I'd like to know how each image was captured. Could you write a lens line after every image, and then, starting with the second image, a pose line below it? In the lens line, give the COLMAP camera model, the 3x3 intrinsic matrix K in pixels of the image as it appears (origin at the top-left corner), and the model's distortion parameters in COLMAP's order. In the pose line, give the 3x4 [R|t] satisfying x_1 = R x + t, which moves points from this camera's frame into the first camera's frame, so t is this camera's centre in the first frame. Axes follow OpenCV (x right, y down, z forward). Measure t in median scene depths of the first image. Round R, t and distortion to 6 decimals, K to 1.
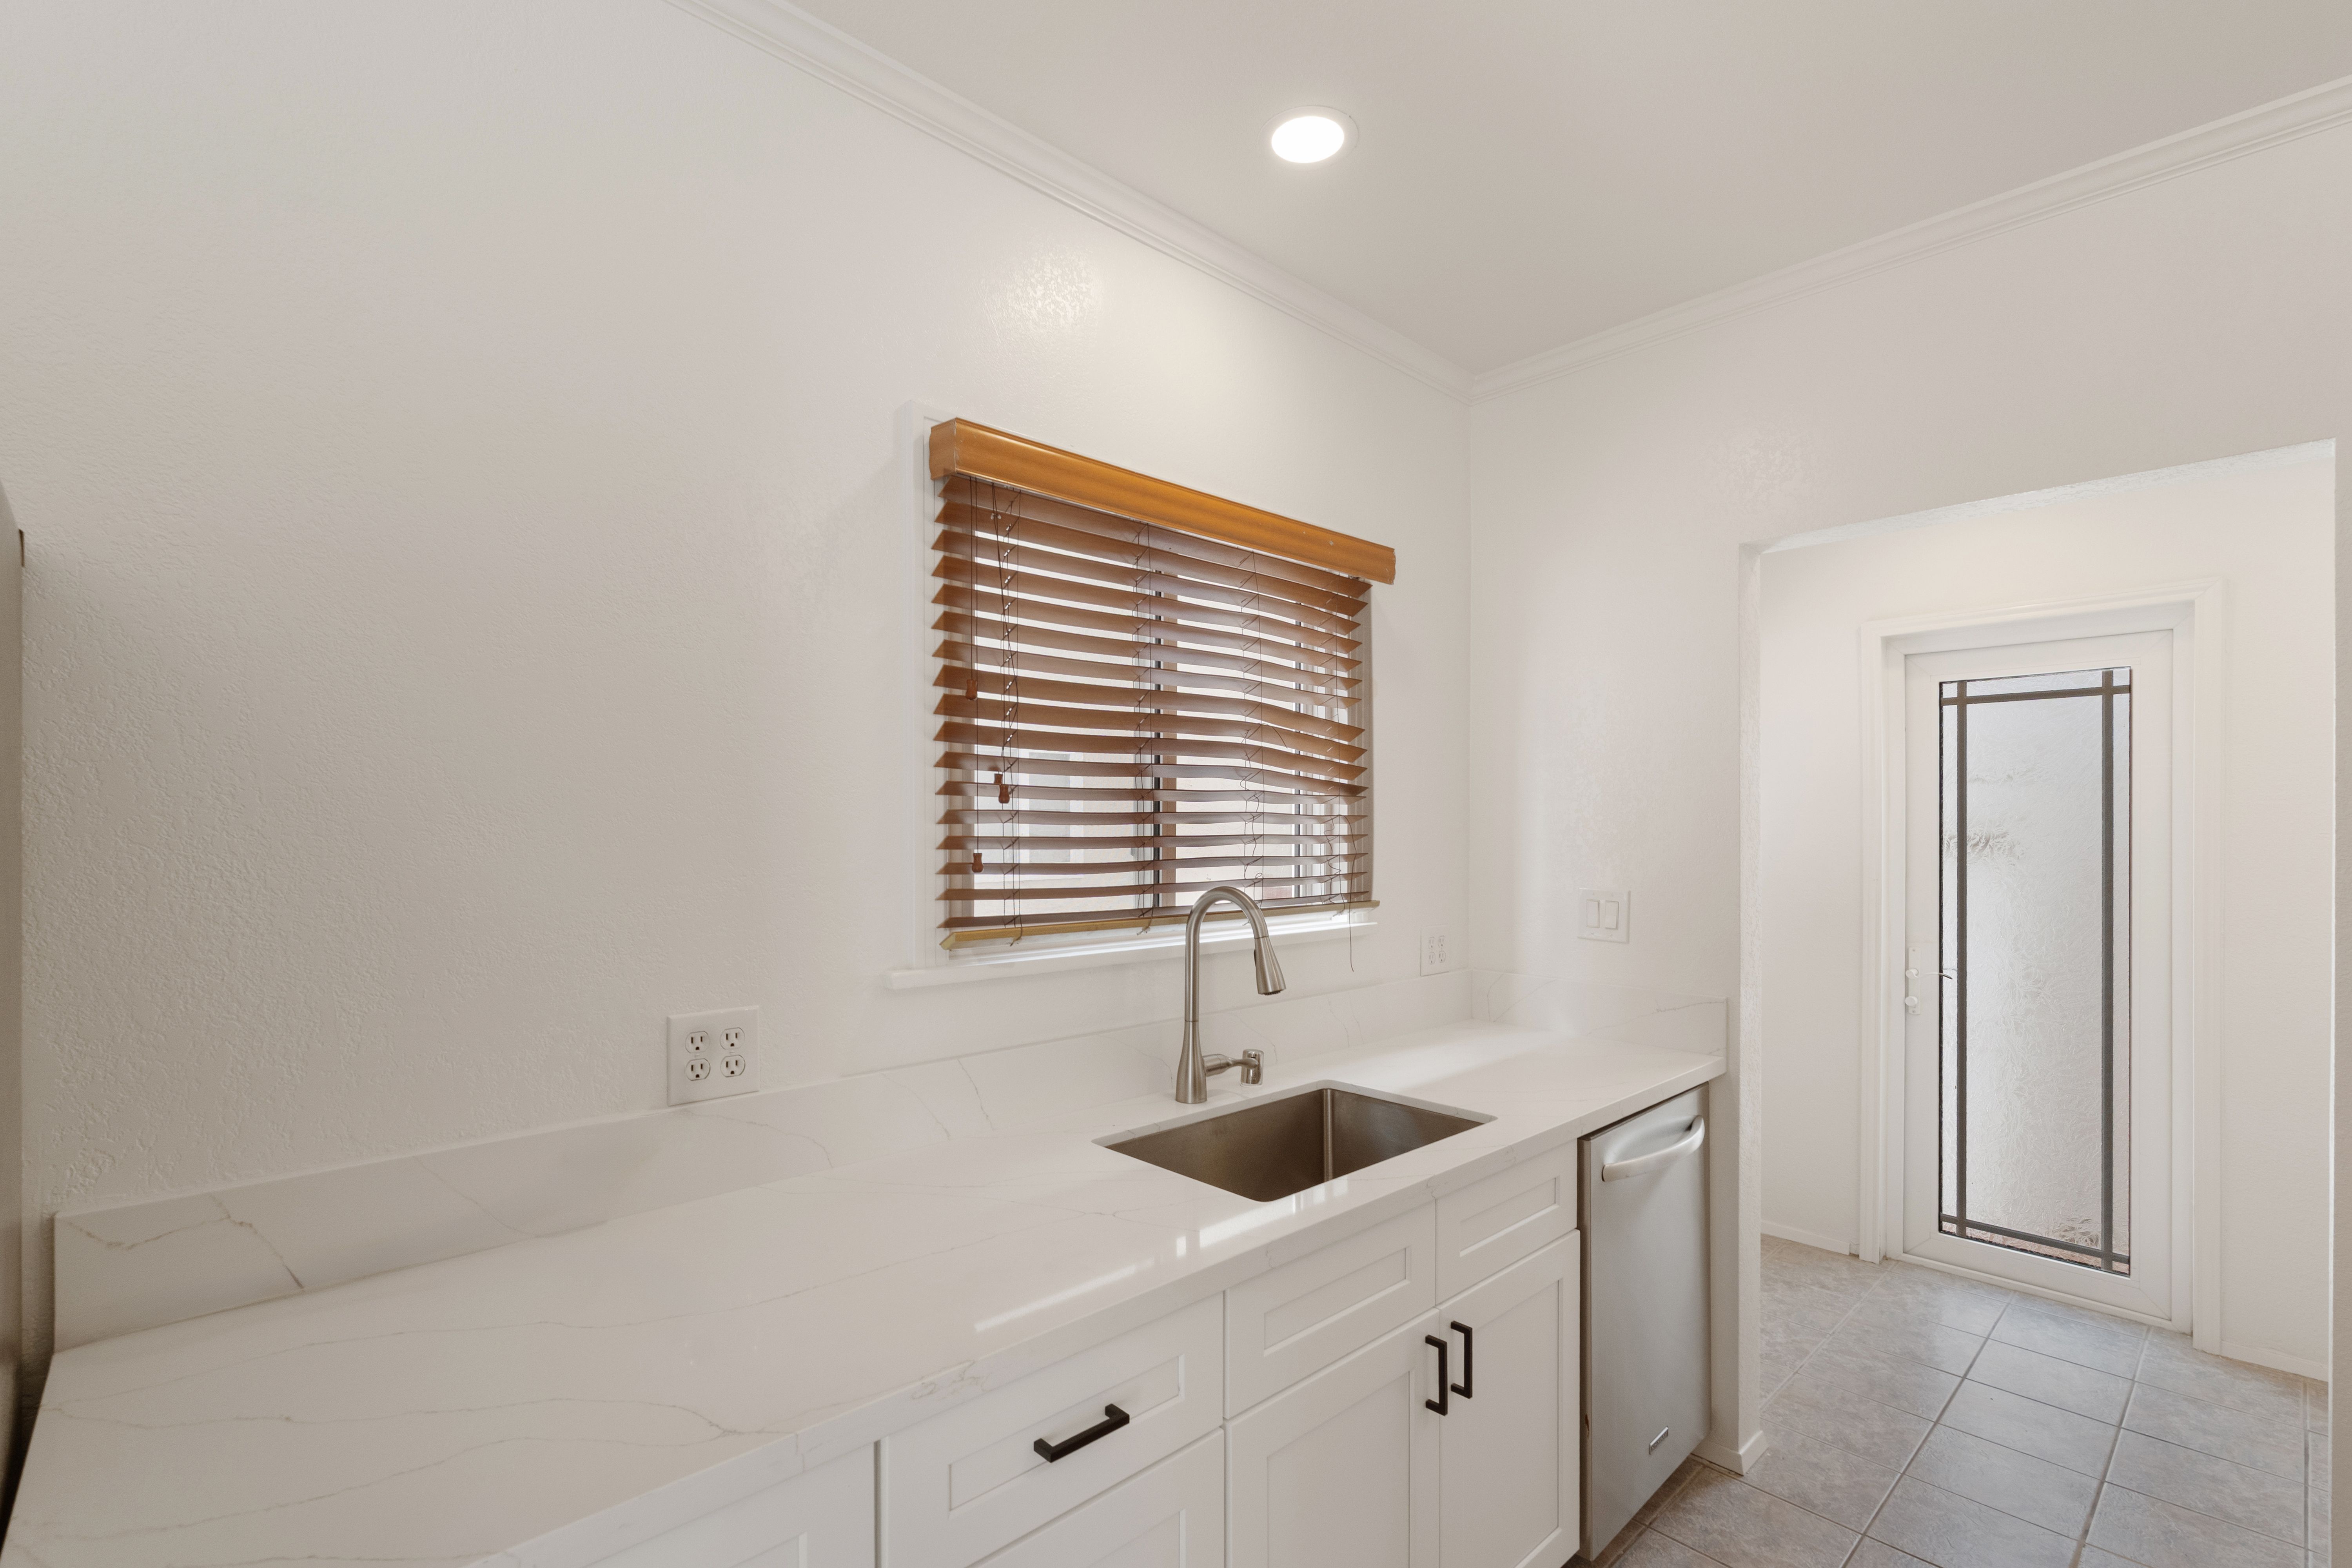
lens RADIAL K [[1054.0, 0, 1162.5], [0, 1054.0, 819.6], [0, 0, 1]] dist [-0.002821, 0.000068]
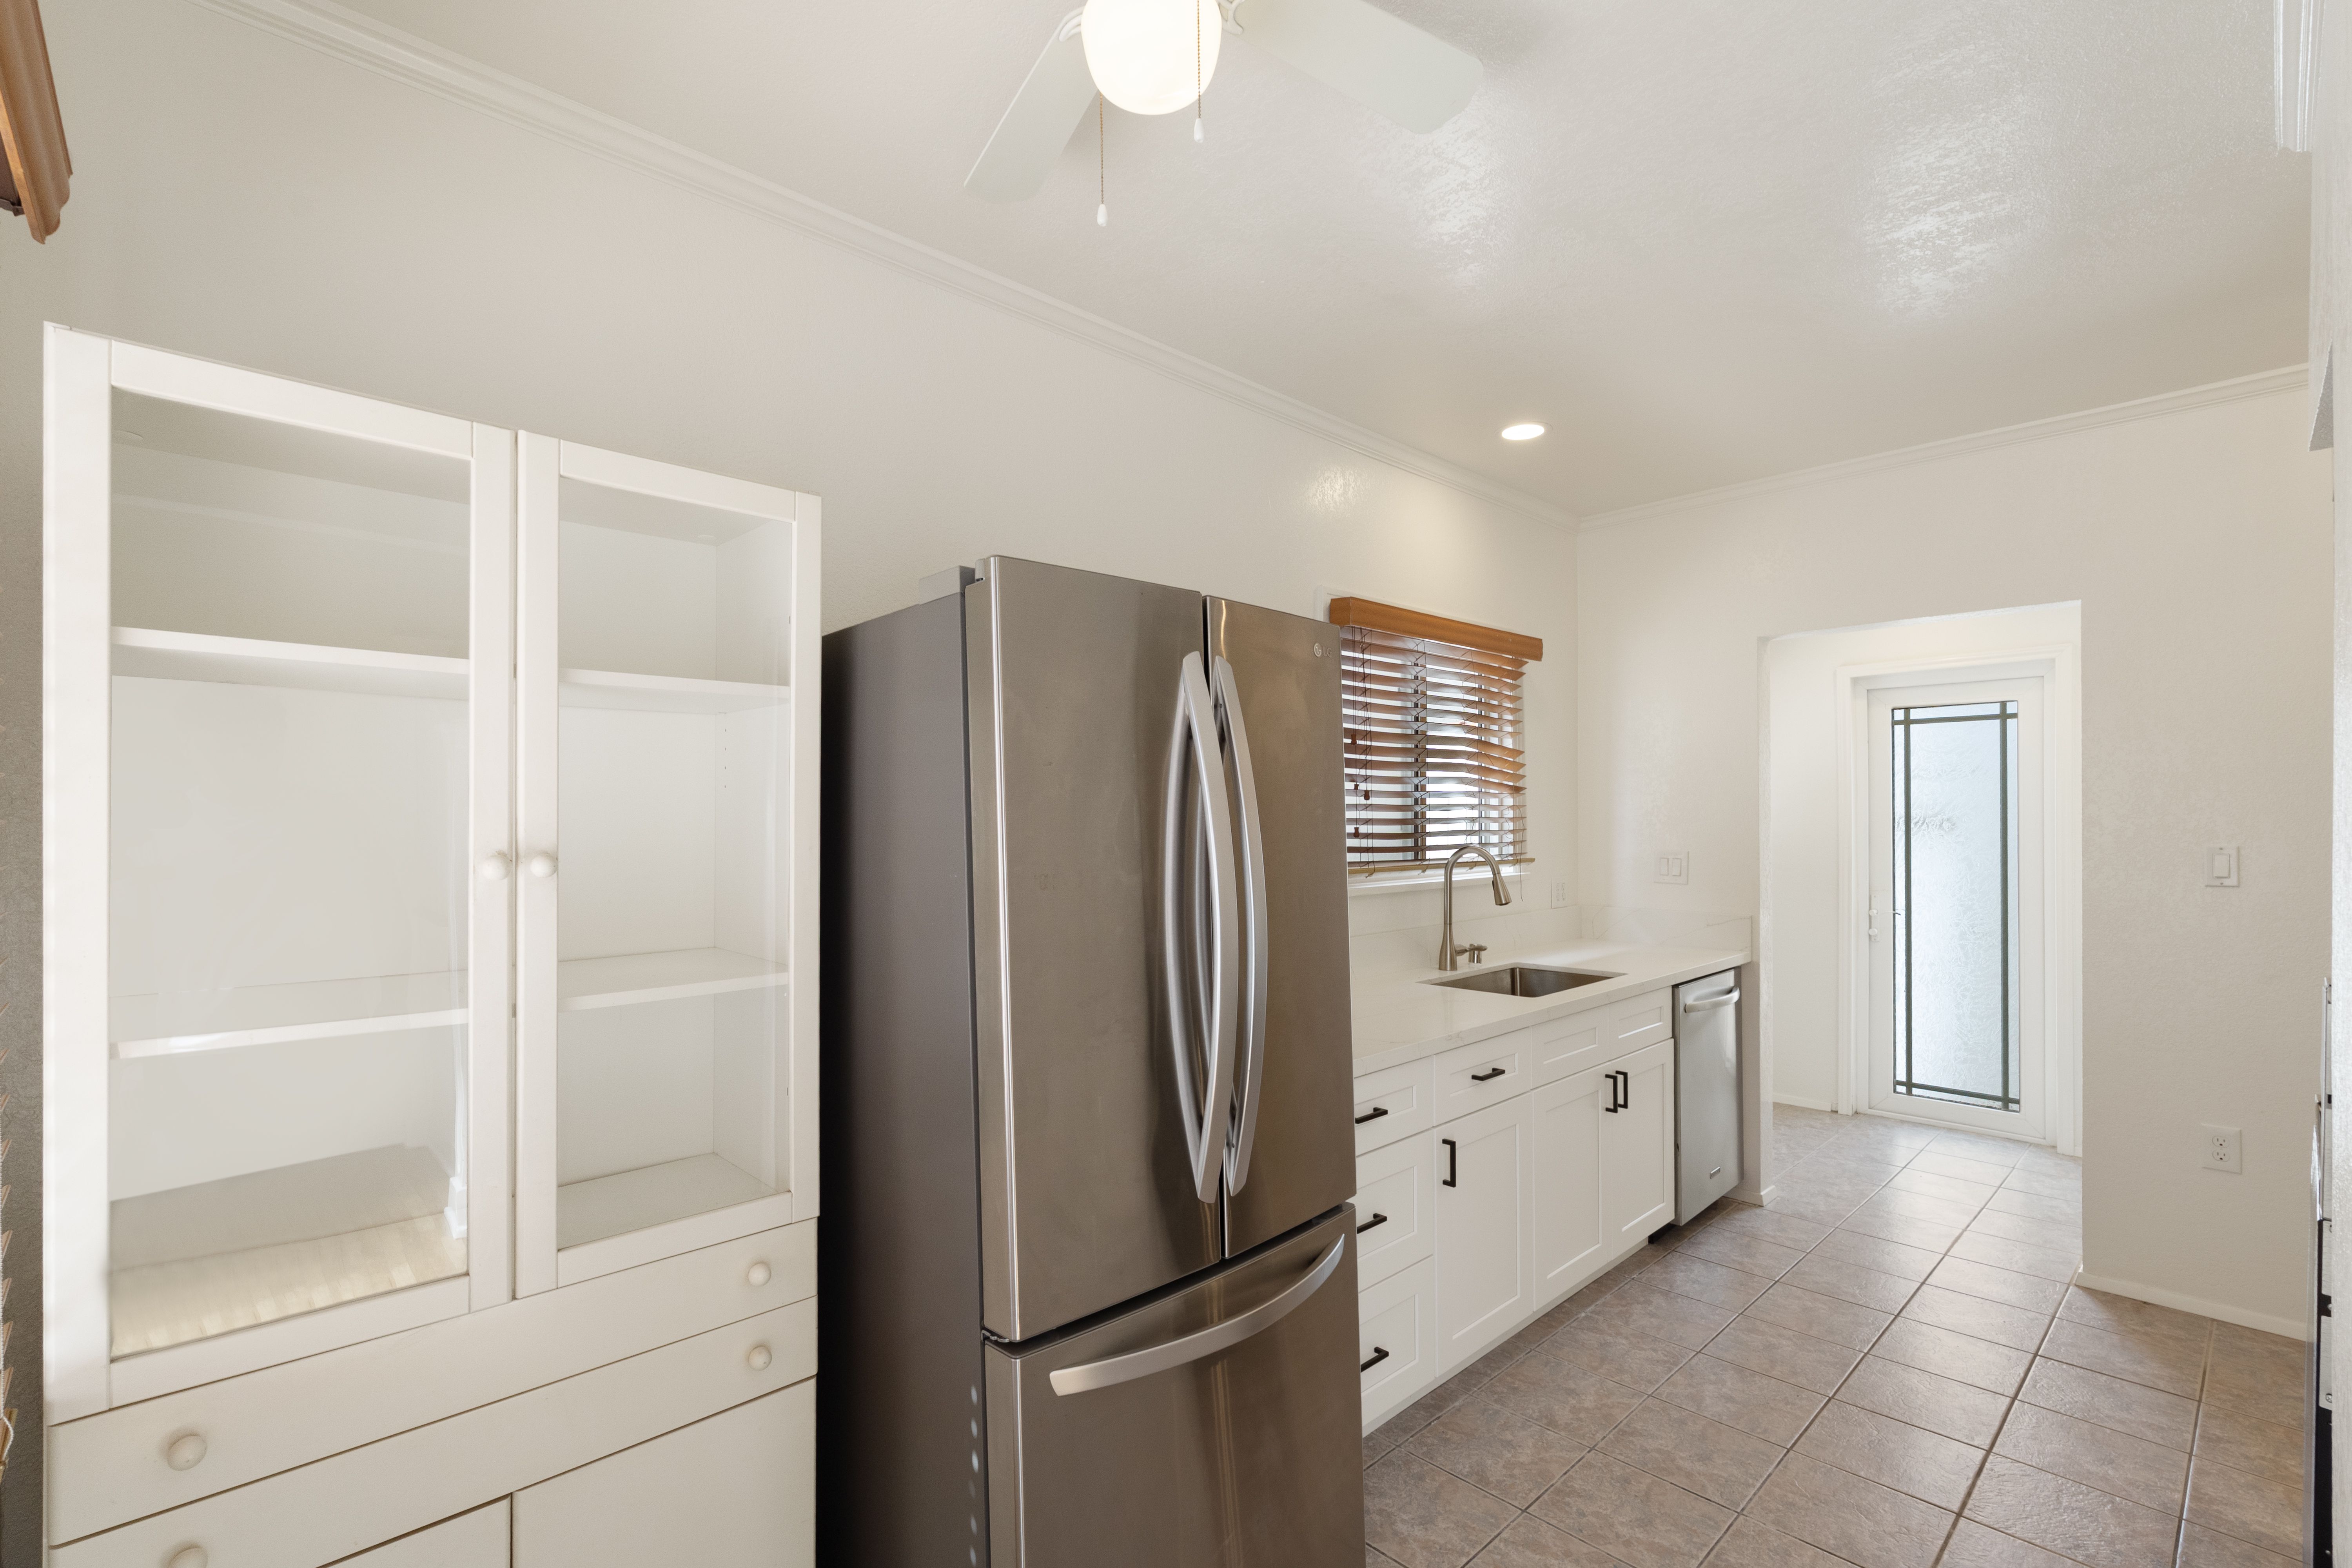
lens RADIAL K [[1045.9, 0, 1157.9], [0, 1045.9, 812.3], [0, 0, 1]] dist [-0.001839, -0.000443]
pose [[0.999970, -0.007802, -0.000300, -0.363638], [0.007803, 0.999968, 0.001966, -0.000748], [0.000285, -0.001968, 0.999998, -0.589416]]
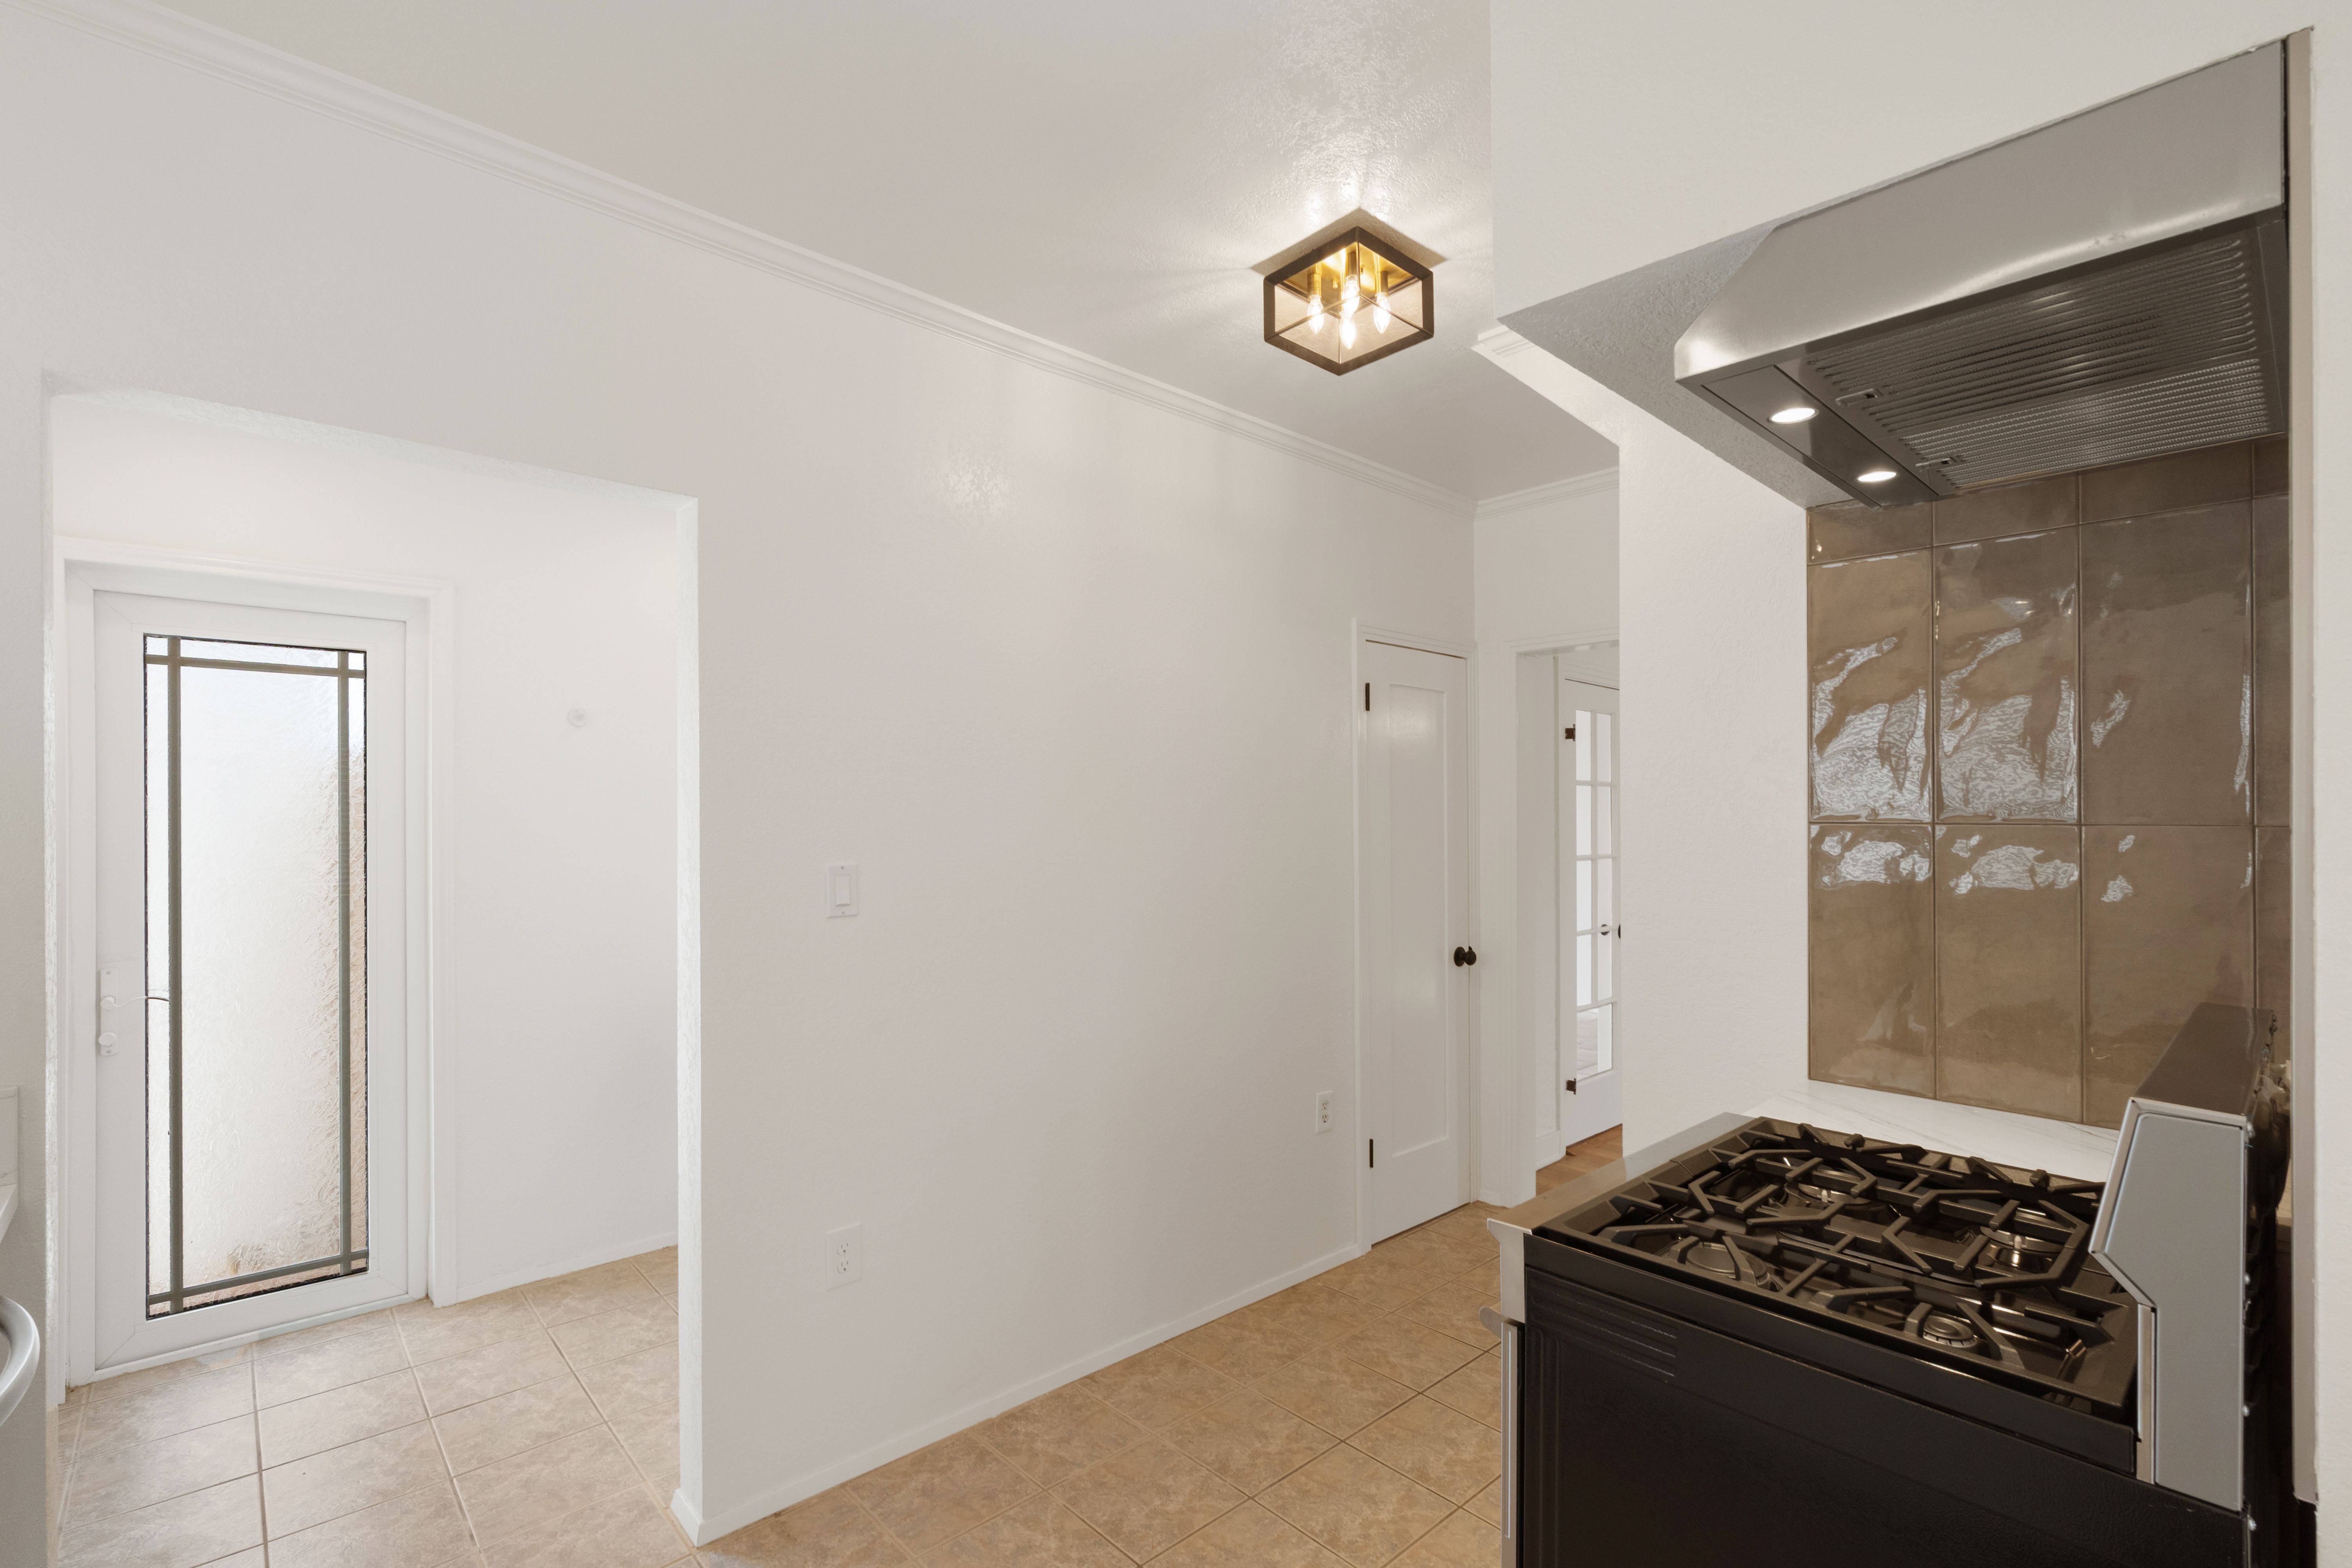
lens RADIAL K [[1054.0, 0, 1162.5], [0, 1054.0, 819.6], [0, 0, 1]] dist [-0.002821, 0.000068]
pose [[0.006877, -0.004506, 0.999966, -0.077022], [-0.004031, 0.999982, 0.004534, 0.005383], [-0.999968, -0.004062, 0.006859, 0.309384]]
